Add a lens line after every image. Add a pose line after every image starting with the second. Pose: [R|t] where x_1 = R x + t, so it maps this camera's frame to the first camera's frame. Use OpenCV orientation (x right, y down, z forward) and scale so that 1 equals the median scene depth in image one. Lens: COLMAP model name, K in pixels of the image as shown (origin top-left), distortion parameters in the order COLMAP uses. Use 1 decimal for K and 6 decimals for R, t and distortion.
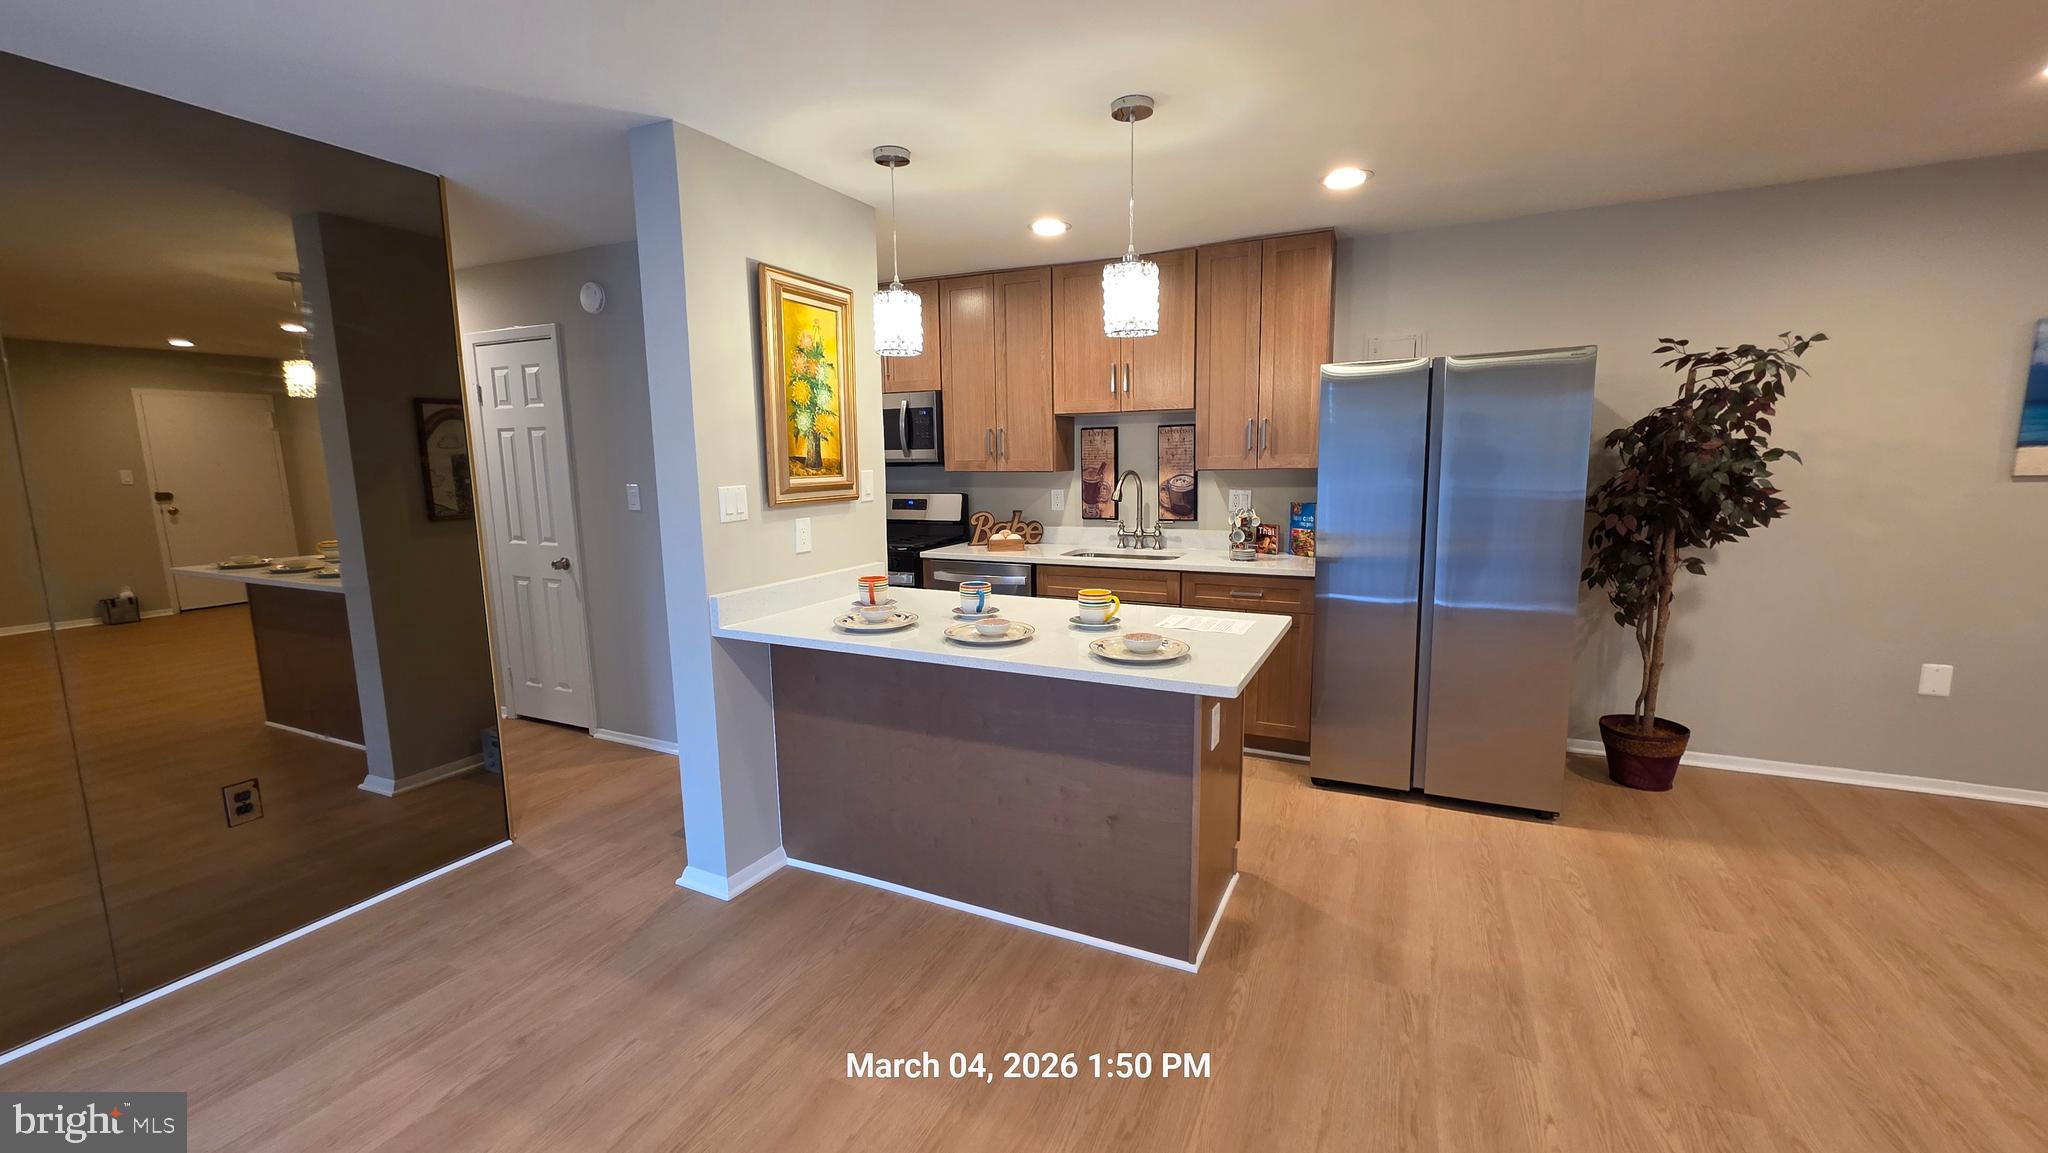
lens RADIAL K [[815.4, 0, 1024.0], [0, 815.4, 576.5], [0, 0, 1]] dist [0.001929, 0.000270]
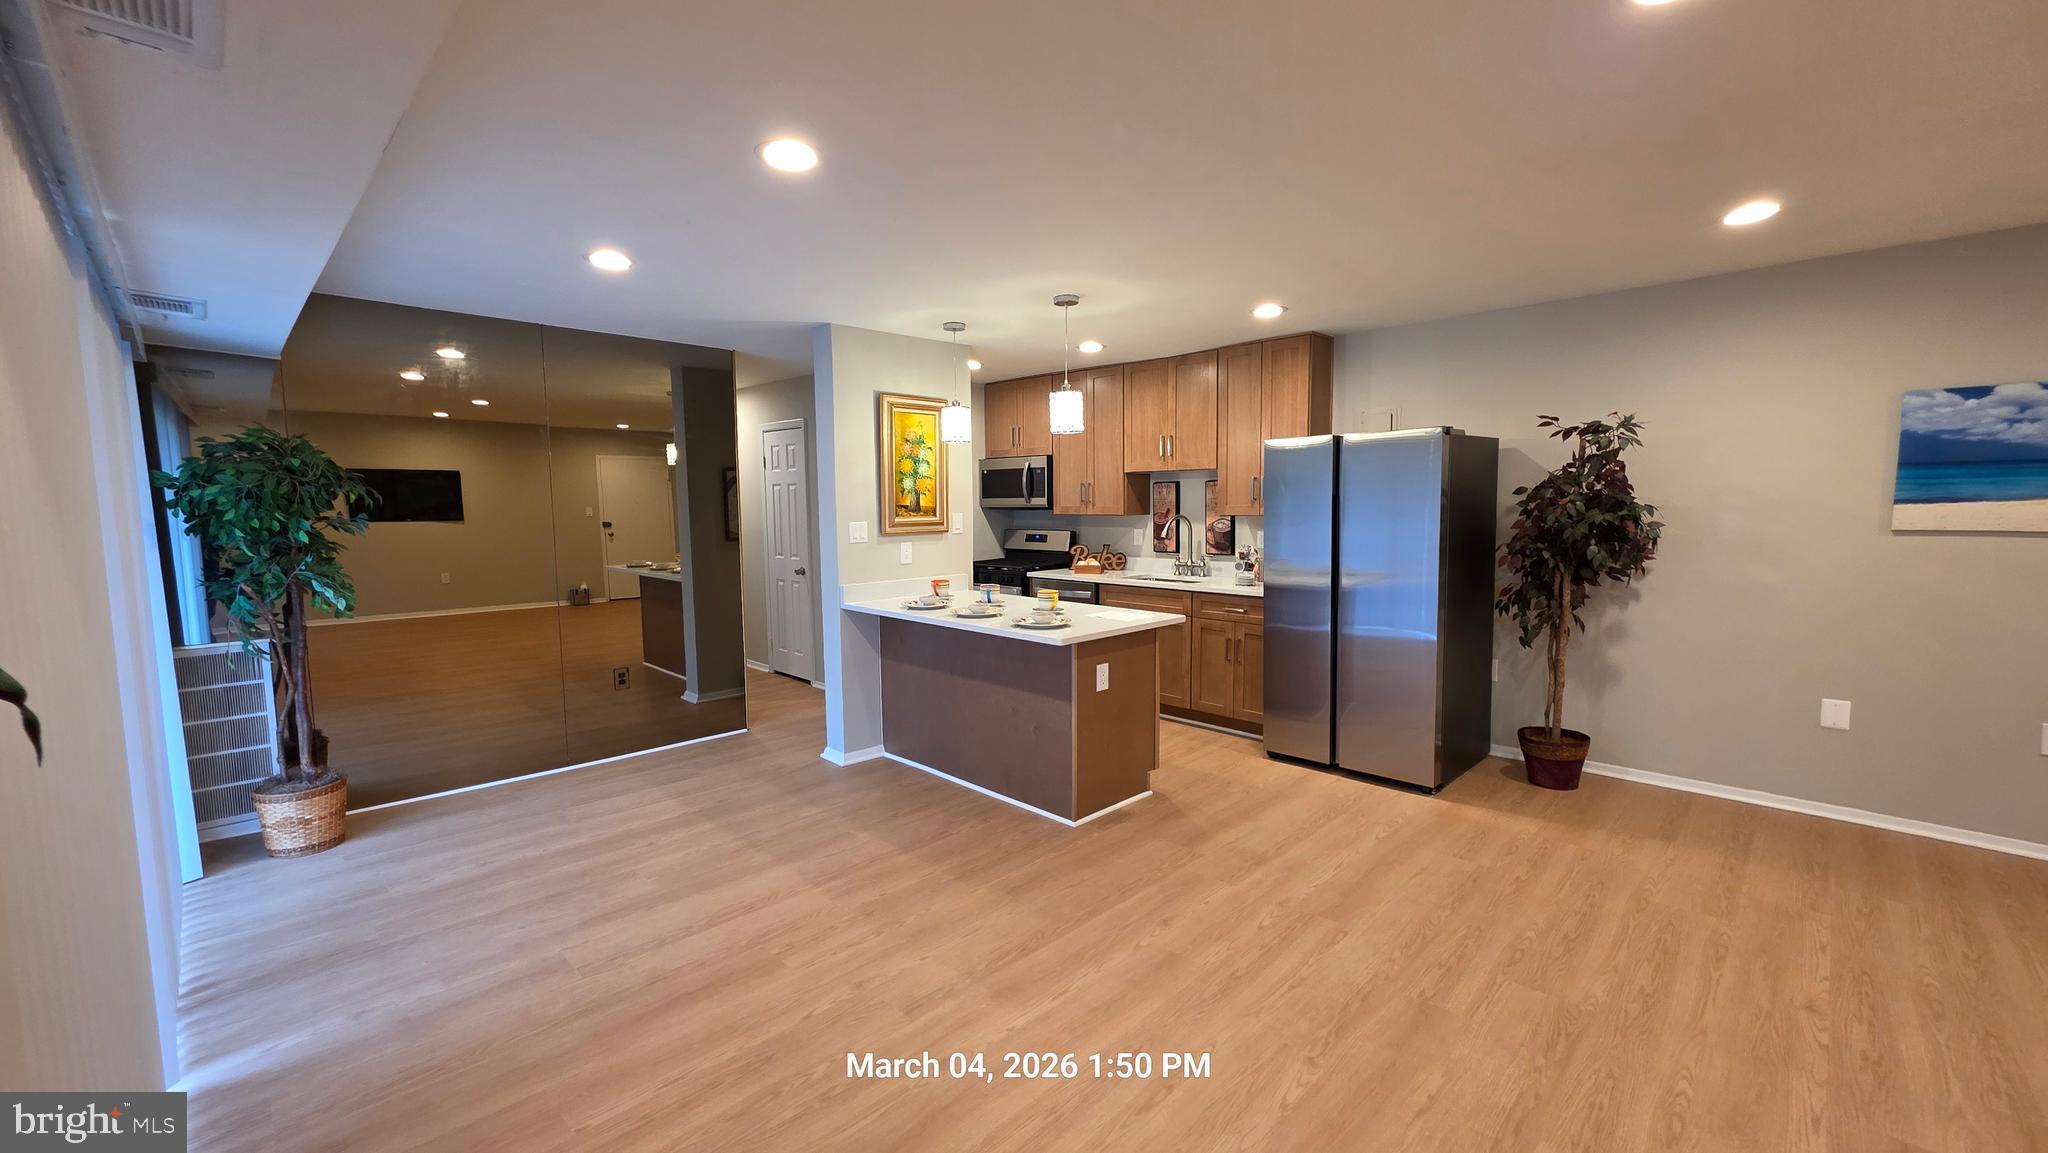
lens RADIAL K [[815.4, 0, 1024.0], [0, 815.4, 576.5], [0, 0, 1]] dist [0.001929, 0.000270]
pose [[0.942541, 0.036671, -0.332073, 0.444147], [-0.052745, 0.997826, -0.039518, 0.042862], [0.329902, 0.054762, 0.942426, -0.403678]]
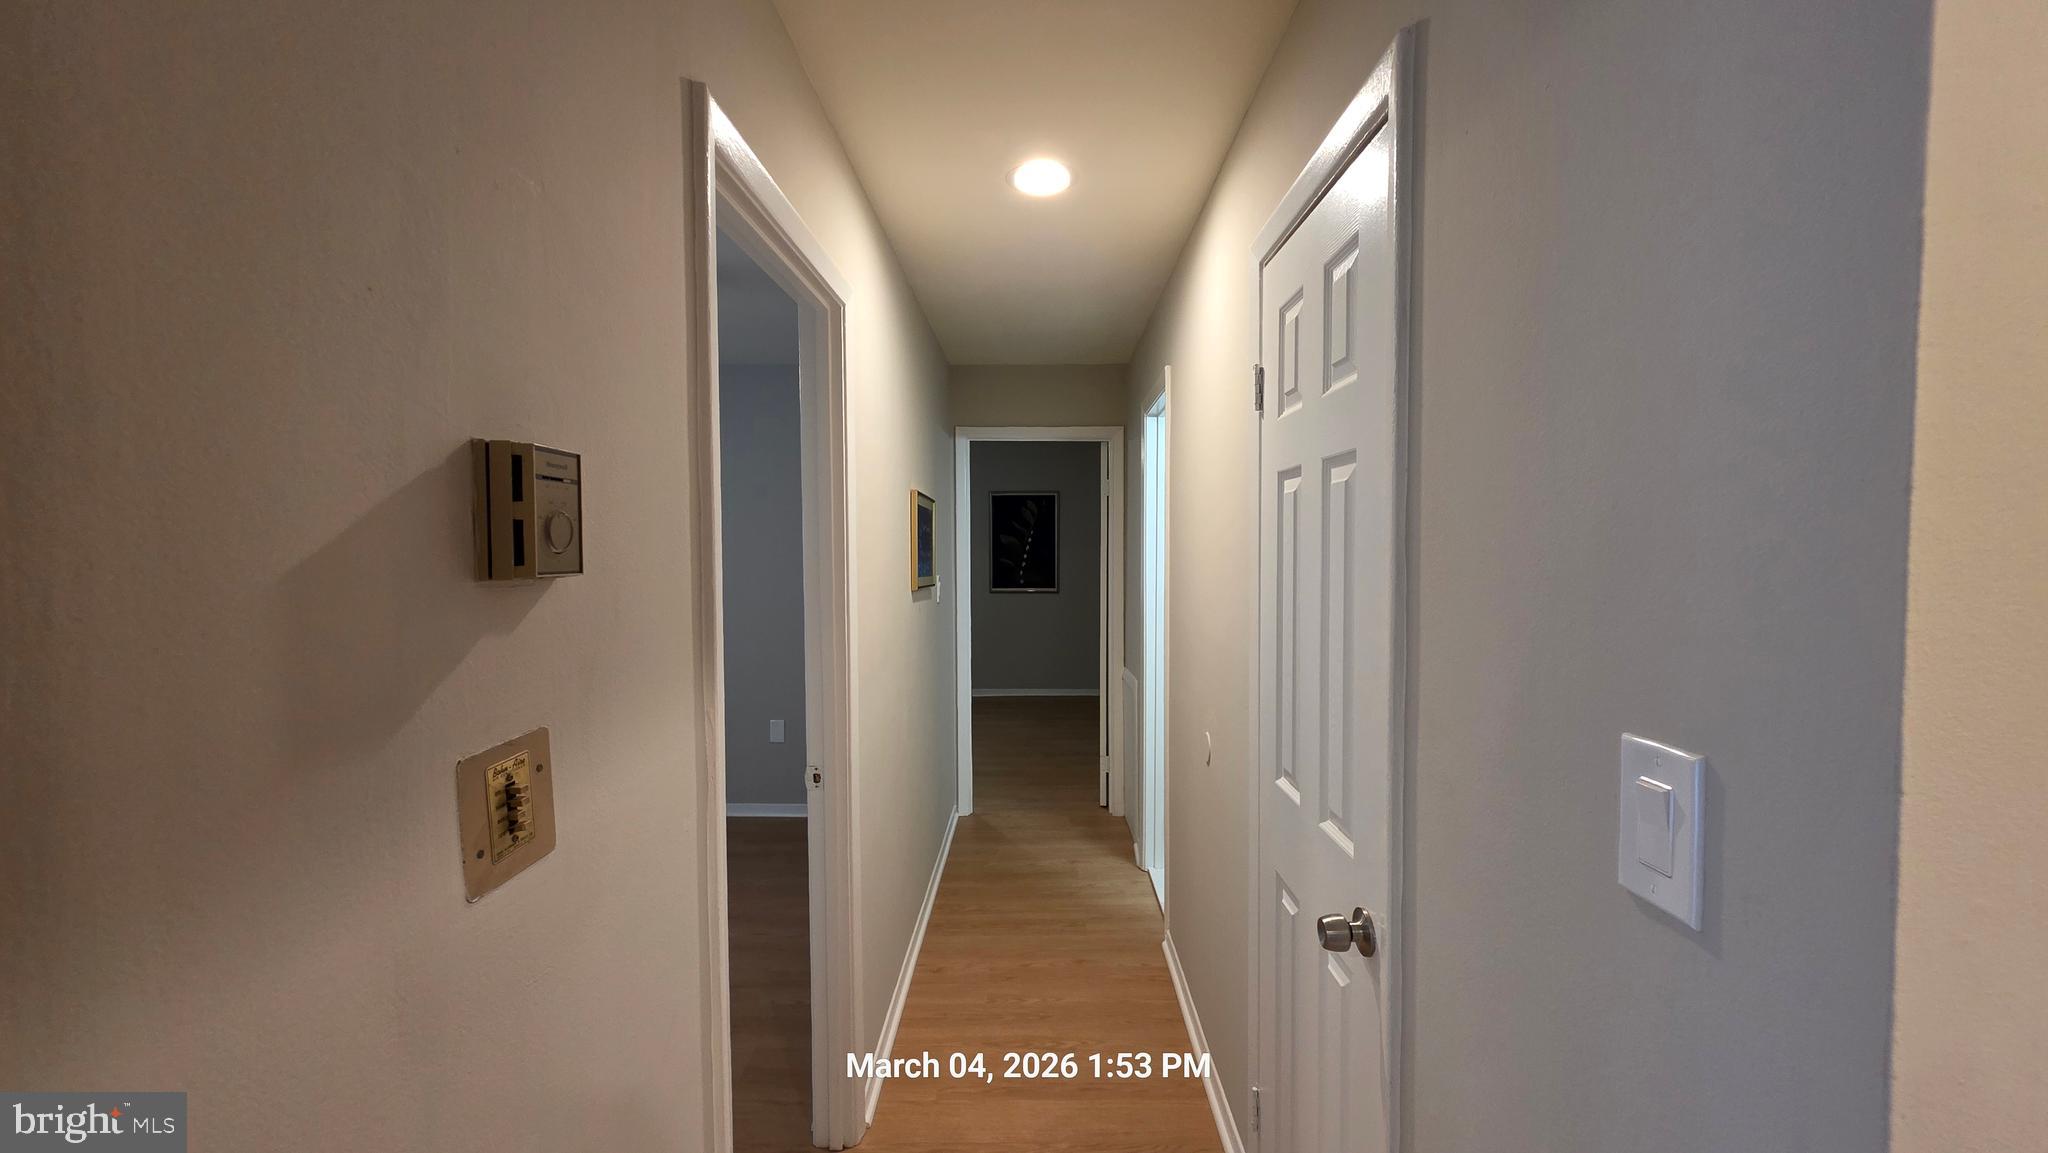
lens RADIAL K [[815.4, 0, 1024.0], [0, 815.4, 576.5], [0, 0, 1]] dist [0.001929, 0.000270]
pose [[0.416135, 0.049218, -0.907970, -0.468126], [-0.135669, 0.990718, -0.008475, -0.151730], [0.899125, 0.126710, 0.418950, 0.989161]]
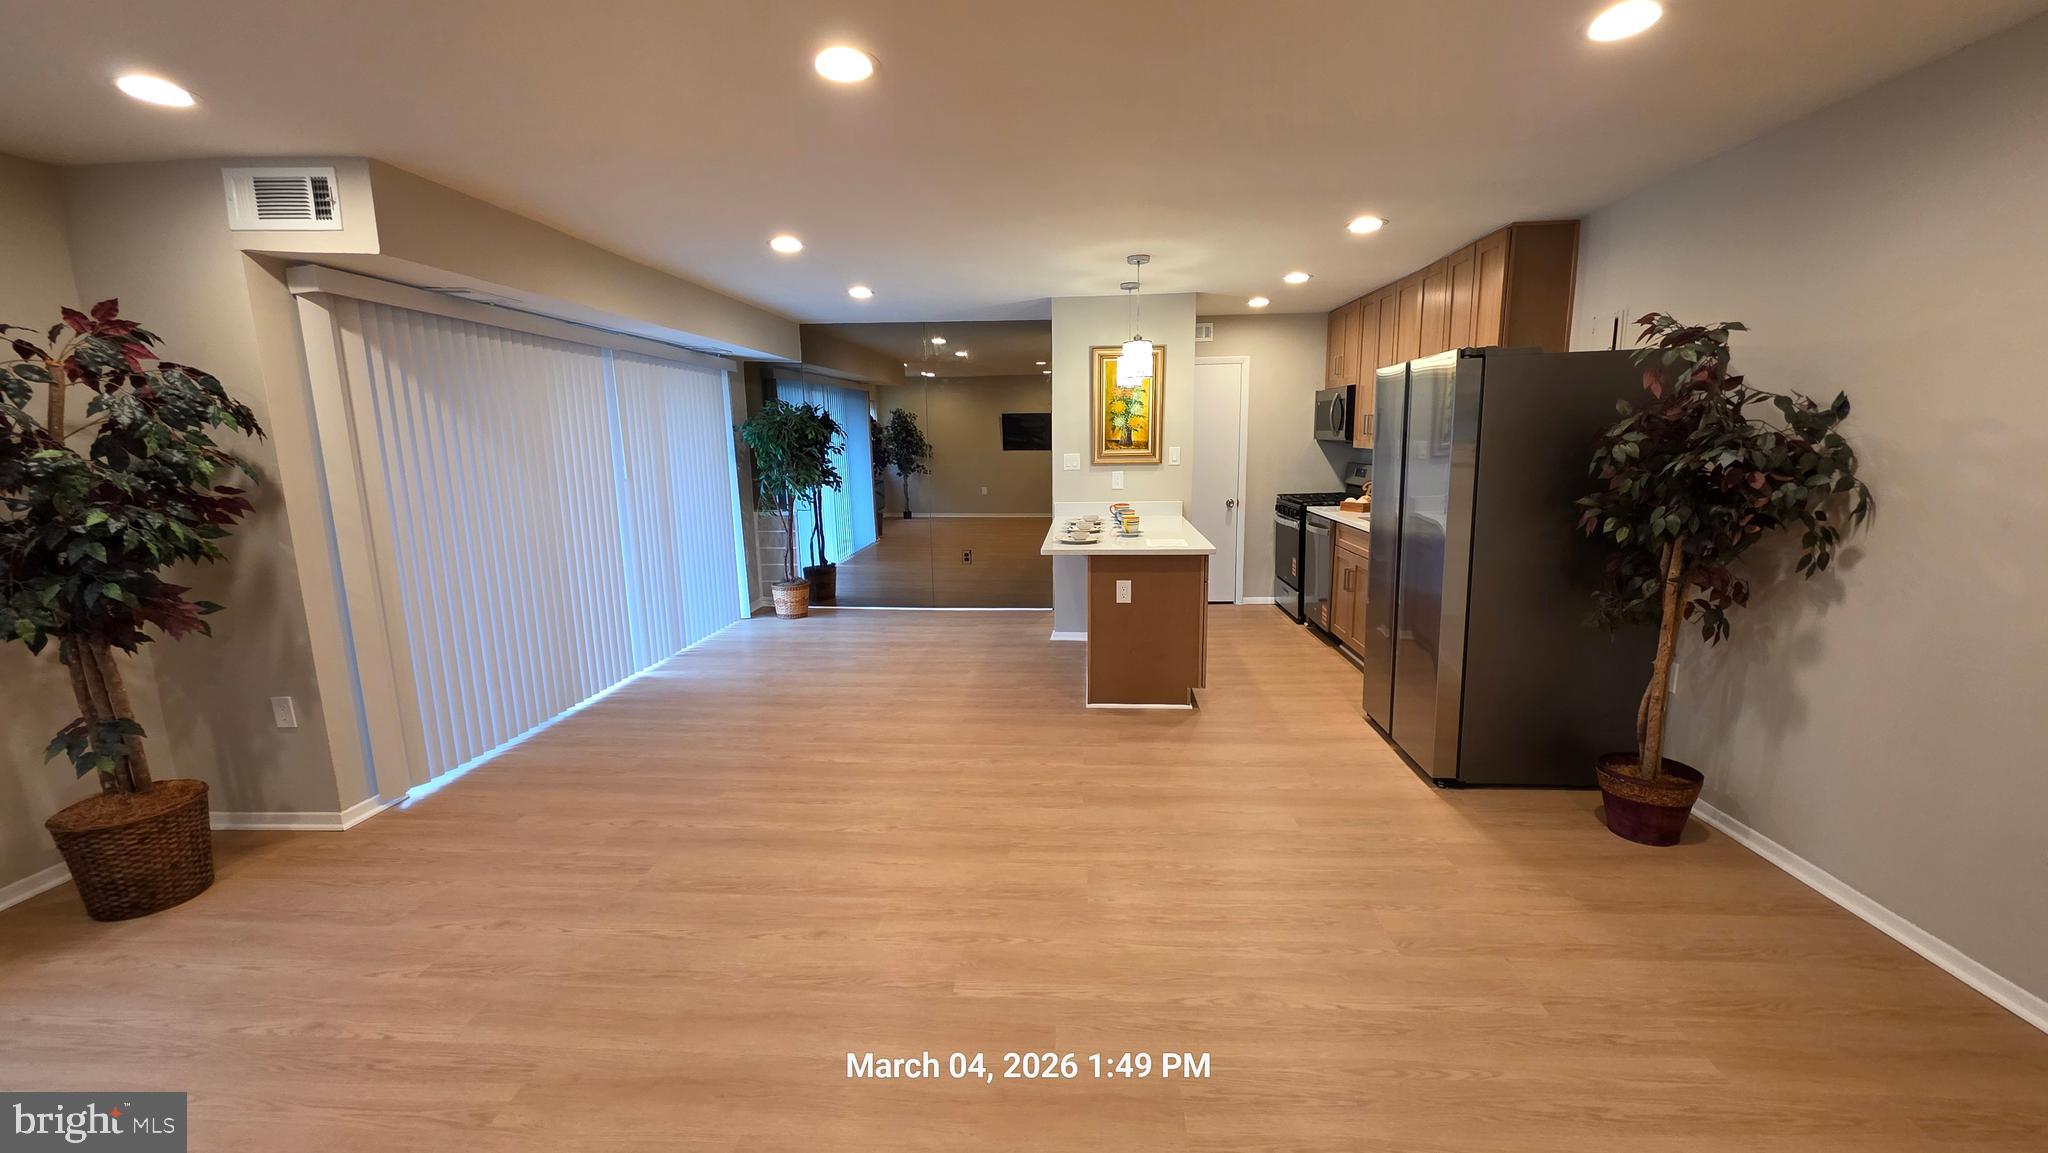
lens RADIAL K [[815.4, 0, 1024.0], [0, 815.4, 576.5], [0, 0, 1]] dist [0.001929, 0.000270]
pose [[0.364140, 0.168768, -0.915925, 1.342957], [-0.124833, 0.983415, 0.131574, -0.047876], [0.922940, 0.066426, 0.379169, 0.062121]]
